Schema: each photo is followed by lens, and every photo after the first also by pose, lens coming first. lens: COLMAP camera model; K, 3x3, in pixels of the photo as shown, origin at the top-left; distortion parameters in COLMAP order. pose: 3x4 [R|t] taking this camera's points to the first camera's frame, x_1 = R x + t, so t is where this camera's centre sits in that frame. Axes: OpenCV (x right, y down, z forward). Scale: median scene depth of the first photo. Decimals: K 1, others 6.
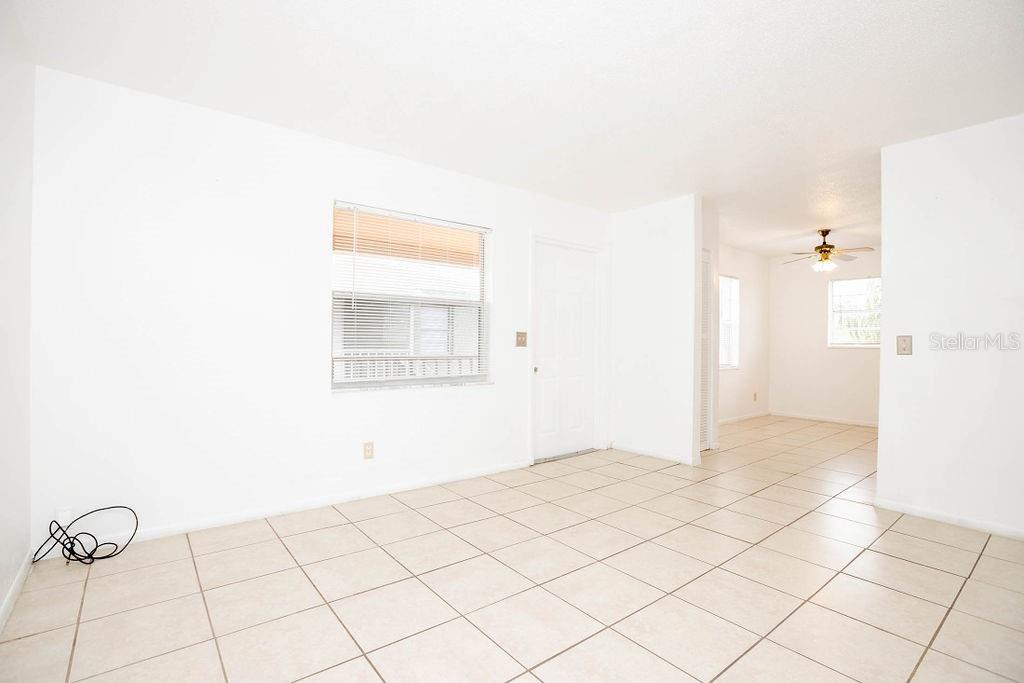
lens RADIAL K [[467.6, 0, 513.8], [0, 467.6, 342.8], [0, 0, 1]] dist [-0.031462, 0.000678]
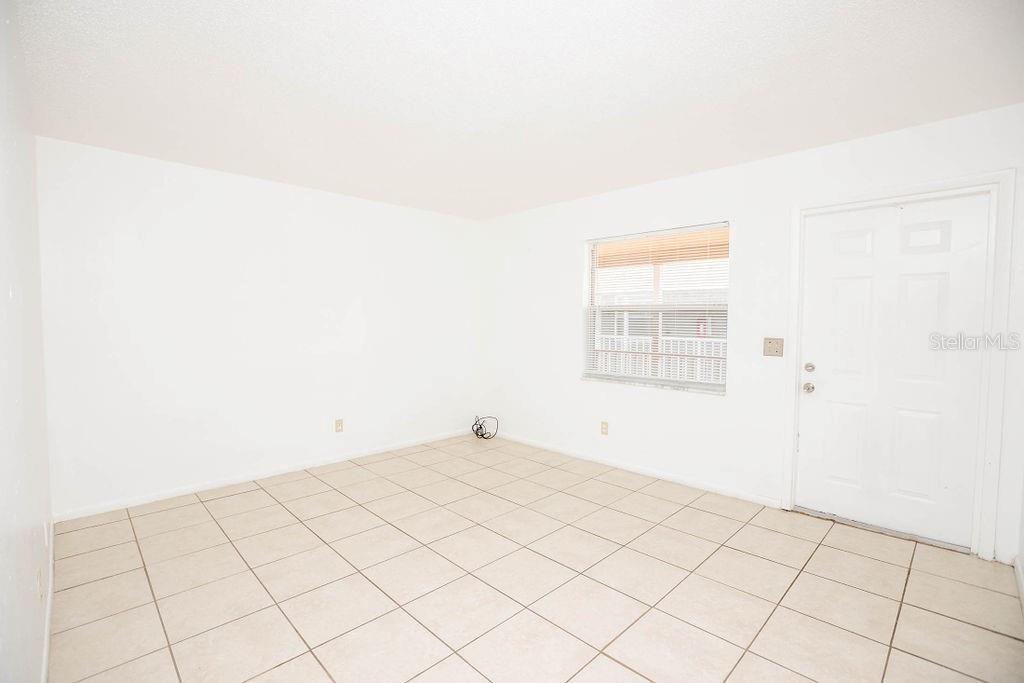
lens RADIAL K [[467.6, 0, 513.8], [0, 467.6, 342.8], [0, 0, 1]] dist [-0.031462, 0.000678]
pose [[0.115821, 0.035606, -0.992632, 0.893377], [-0.002244, 0.999364, 0.035586, -0.050036], [0.993268, -0.001894, 0.115827, 0.563278]]
